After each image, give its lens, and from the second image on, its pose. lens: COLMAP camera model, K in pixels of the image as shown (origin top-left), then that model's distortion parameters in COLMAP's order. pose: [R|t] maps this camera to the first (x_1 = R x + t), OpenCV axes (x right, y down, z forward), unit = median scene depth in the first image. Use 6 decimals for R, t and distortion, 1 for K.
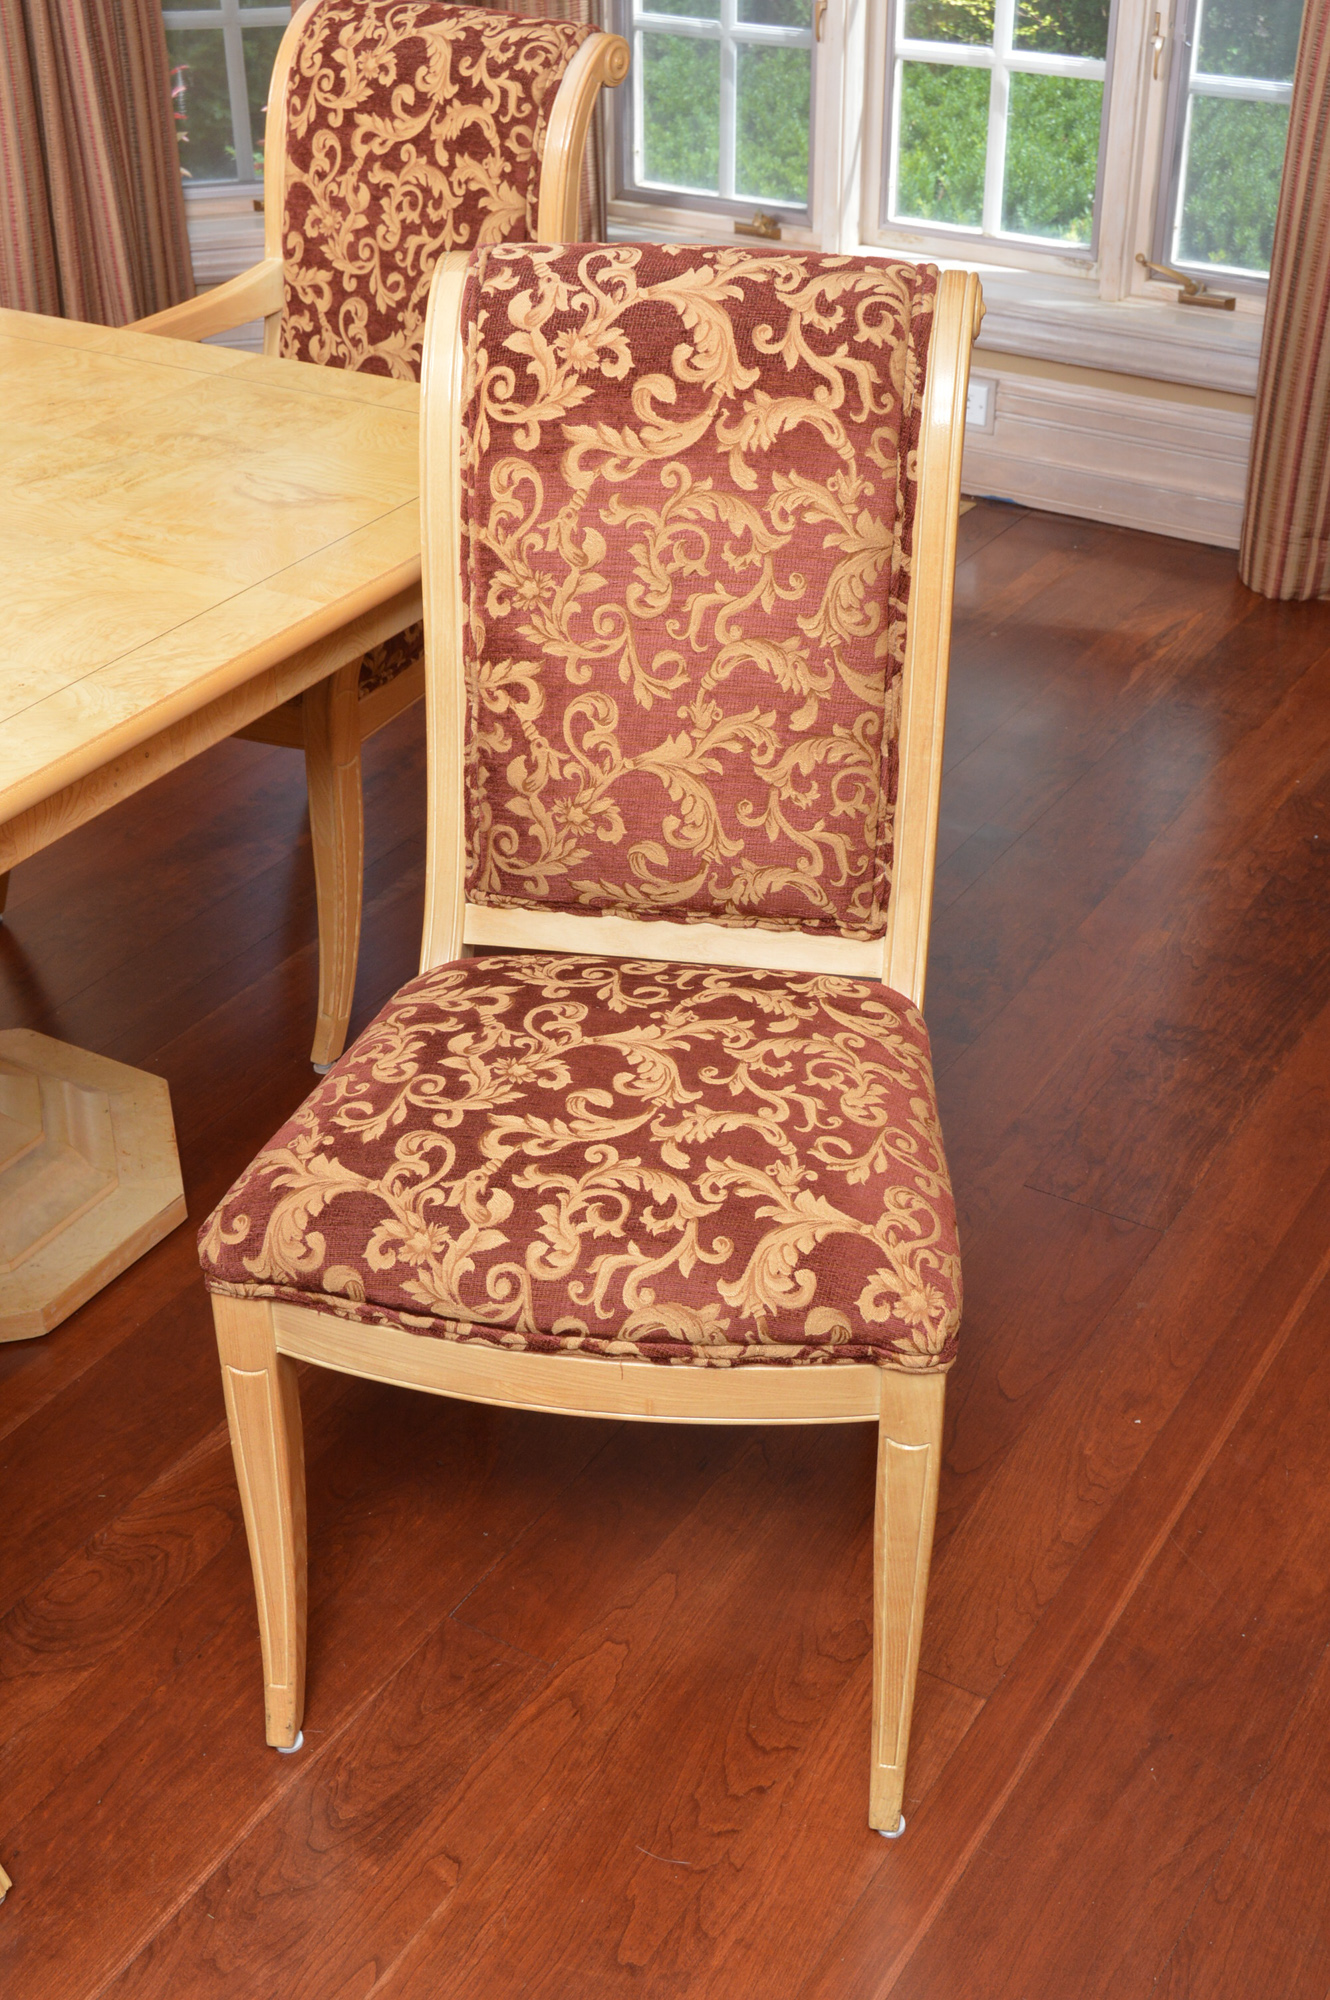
lens RADIAL K [[2335.0, 0, 665.0], [0, 2335.0, 1000.0], [0, 0, 1]] dist [-0.062992, 0.023274]
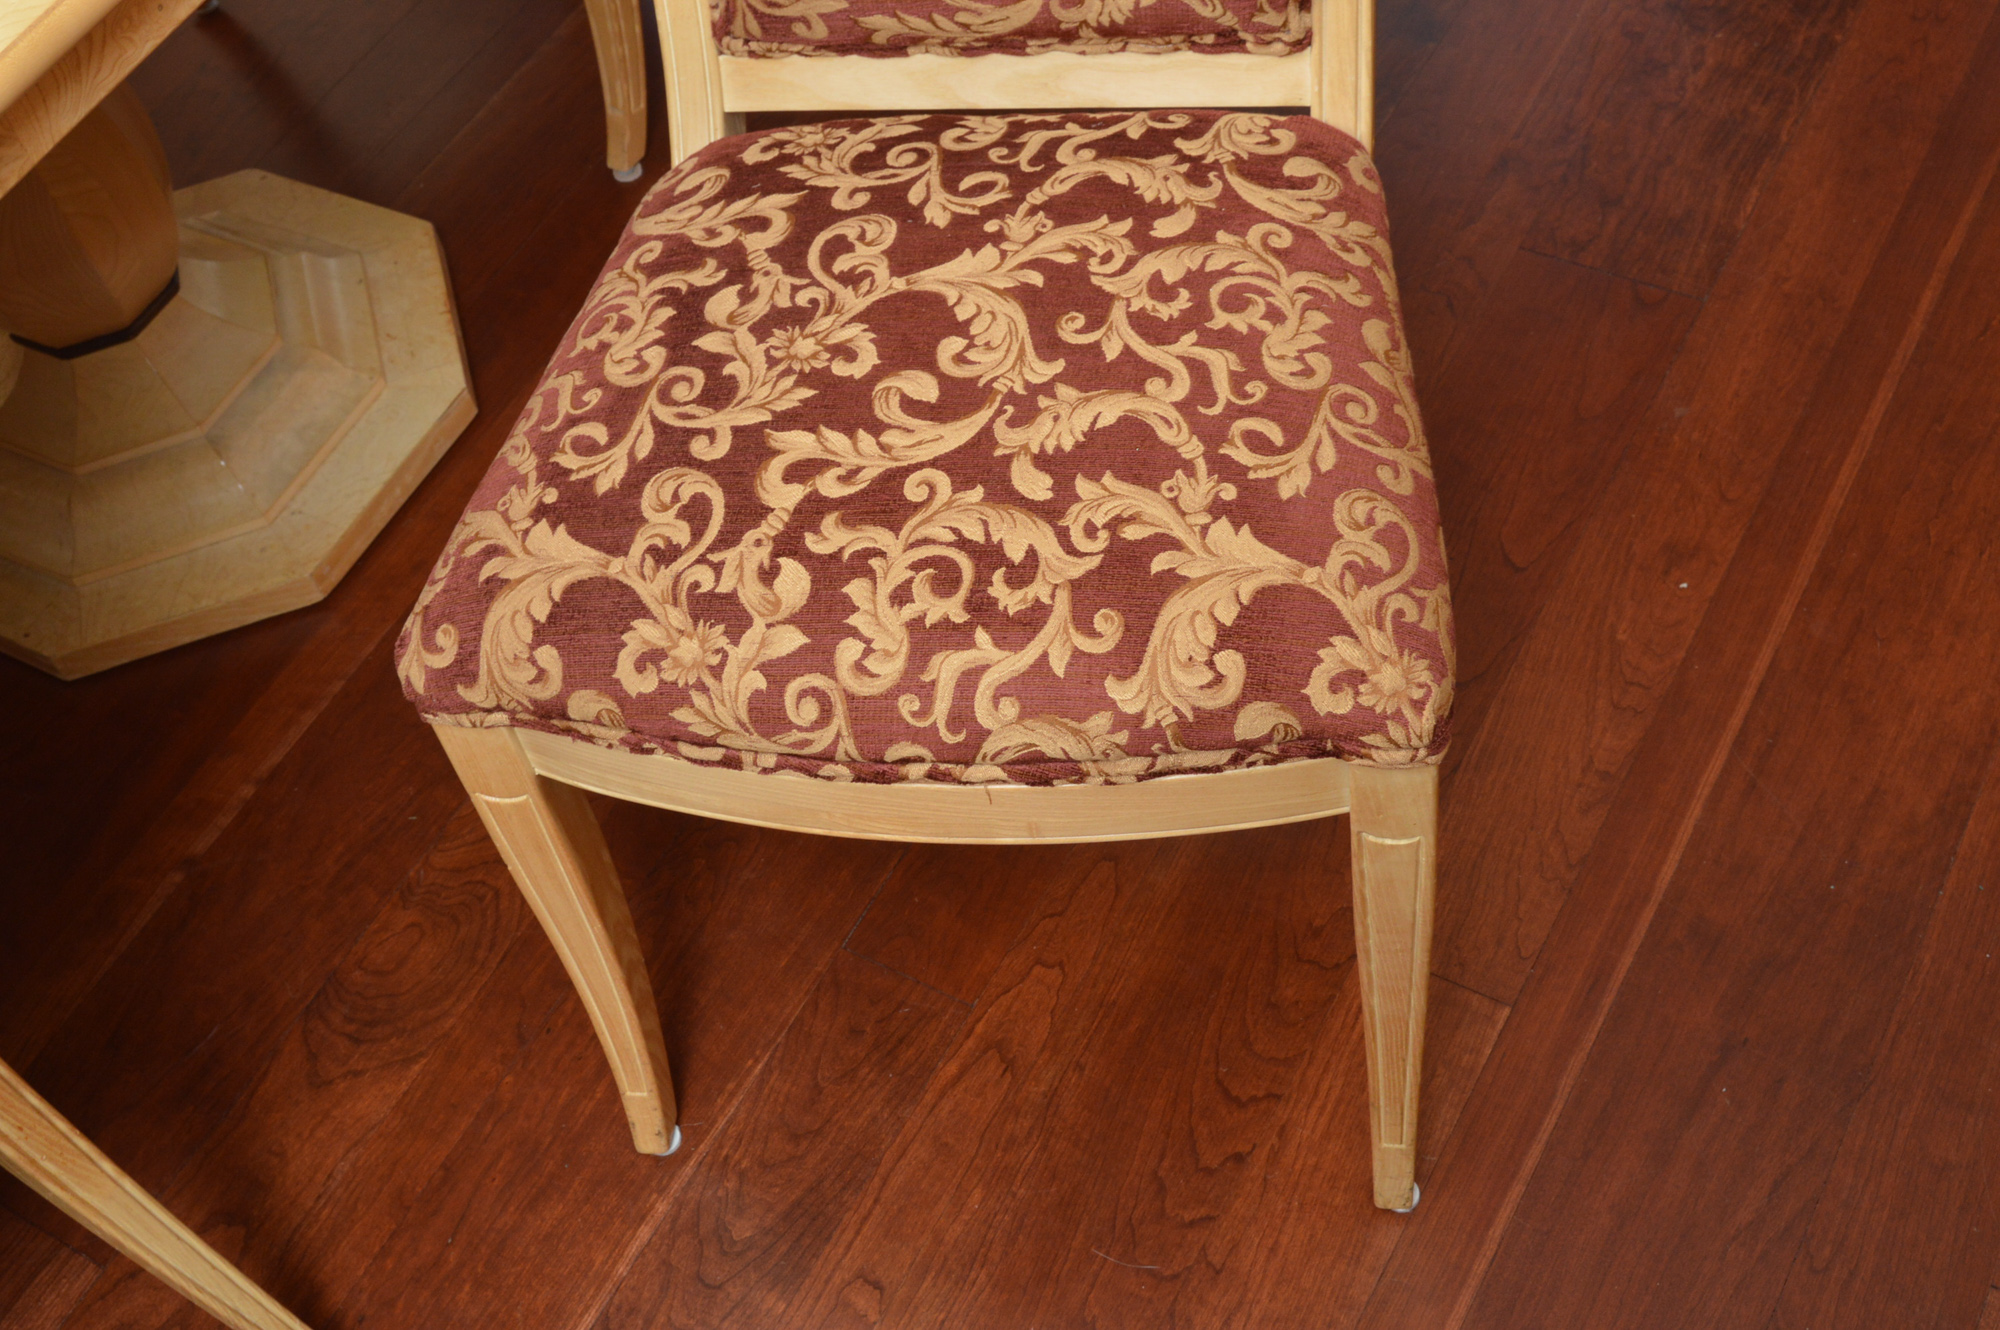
lens RADIAL K [[2335.0, 0, 1020.8], [0, 2335.0, 660.9], [0, 0, 1]] dist [-0.062992, 0.023274]
pose [[0.992192, -0.100714, -0.073564, 0.043093], [0.120377, 0.927609, 0.353626, -0.119097], [0.032623, -0.359720, 0.932490, 0.298228]]
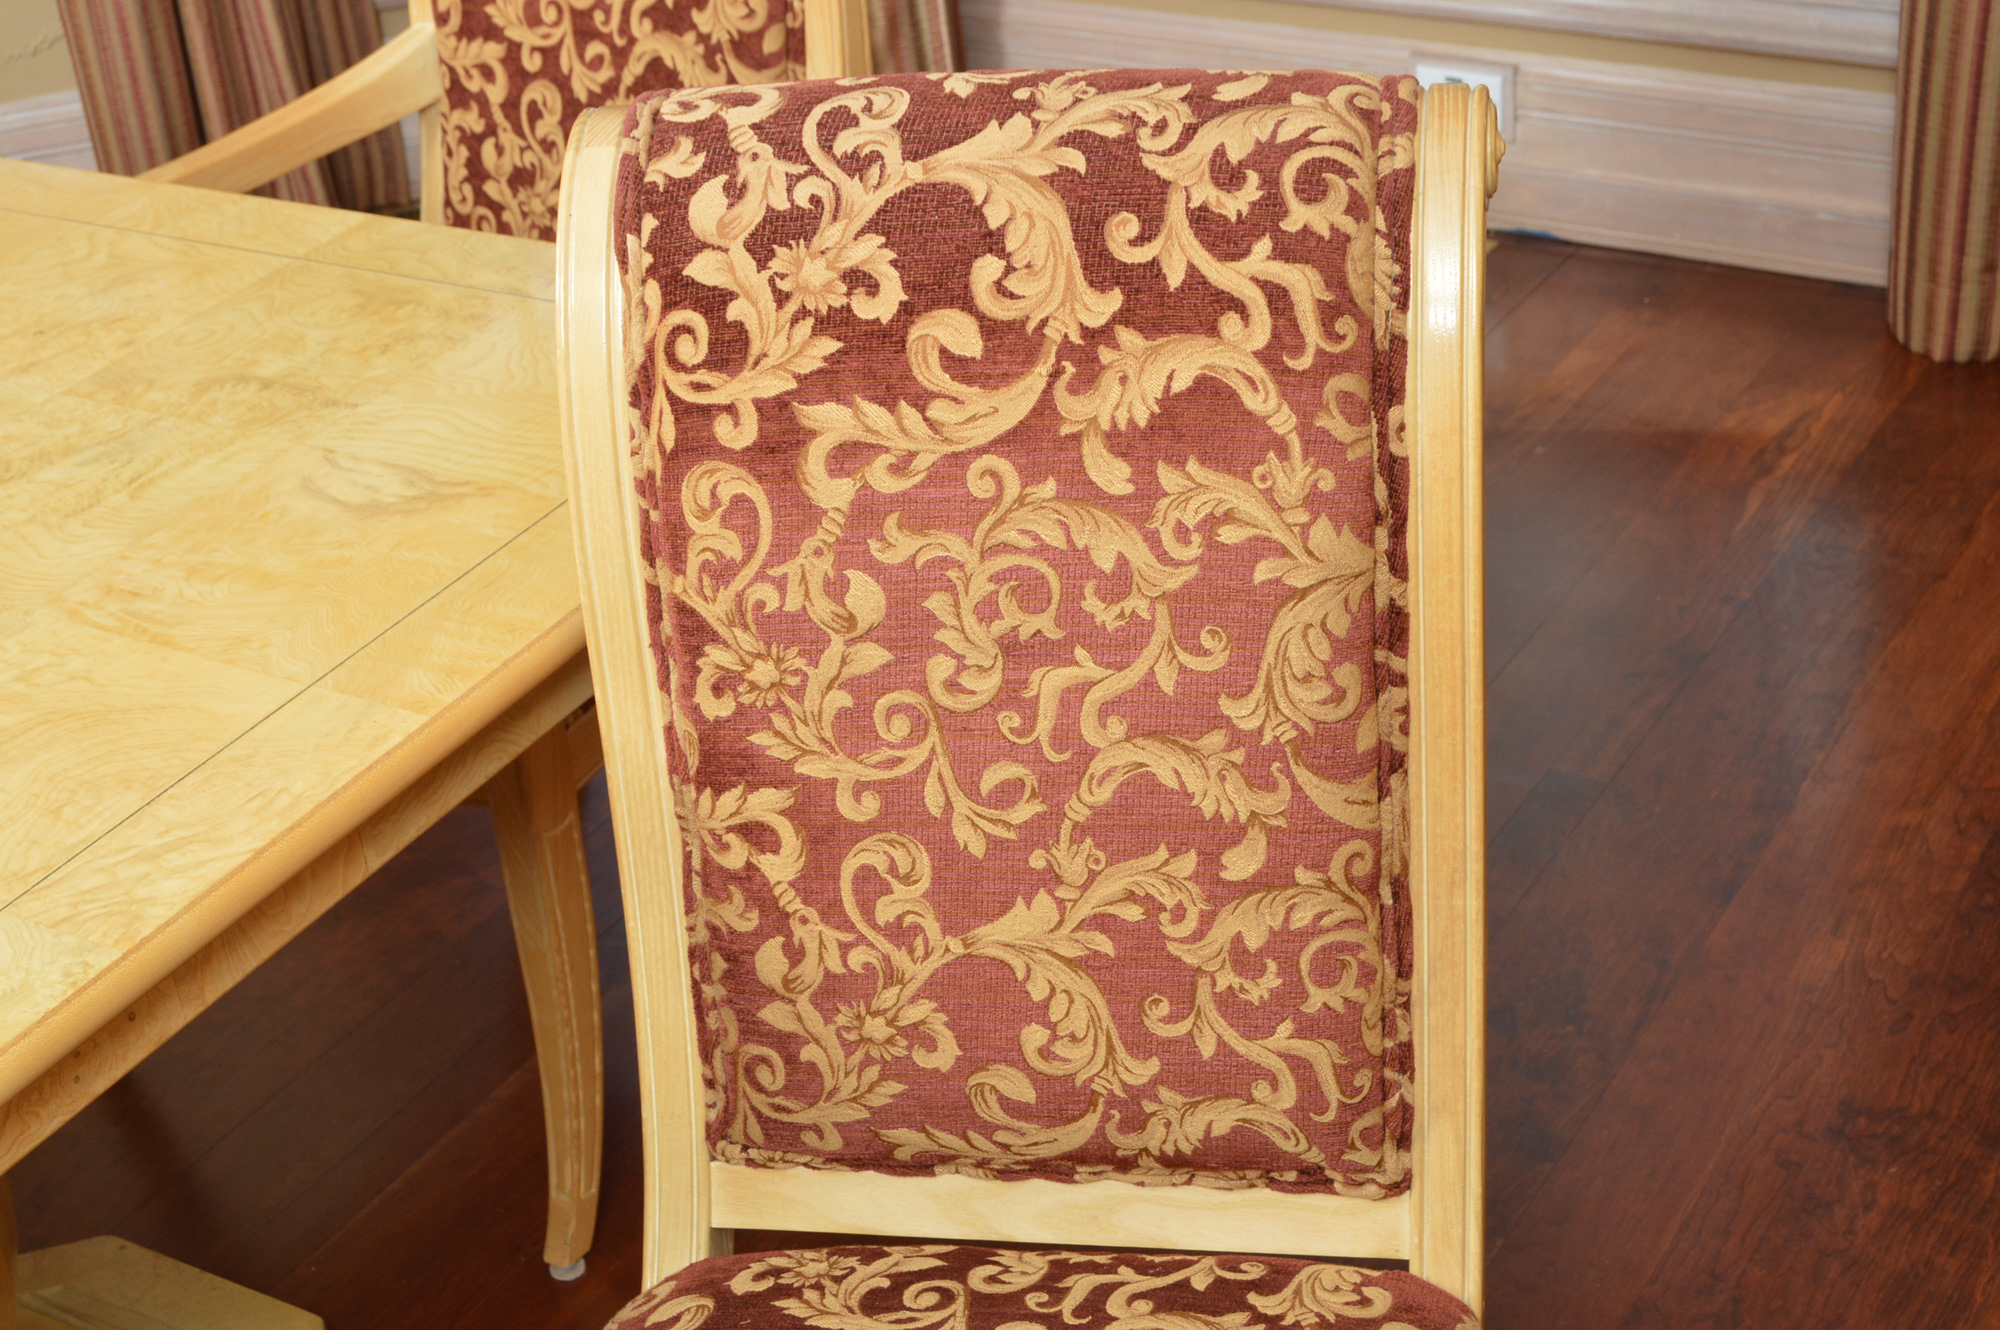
lens RADIAL K [[2966.8, 0, 1019.3], [0, 2966.8, 693.3], [0, 0, 1]] dist [-0.042507, 0.009965]
pose [[0.996701, -0.071510, -0.038389, 0.035120], [0.070484, 0.997135, -0.027442, -0.147189], [0.040241, 0.024646, 0.998886, 0.254122]]
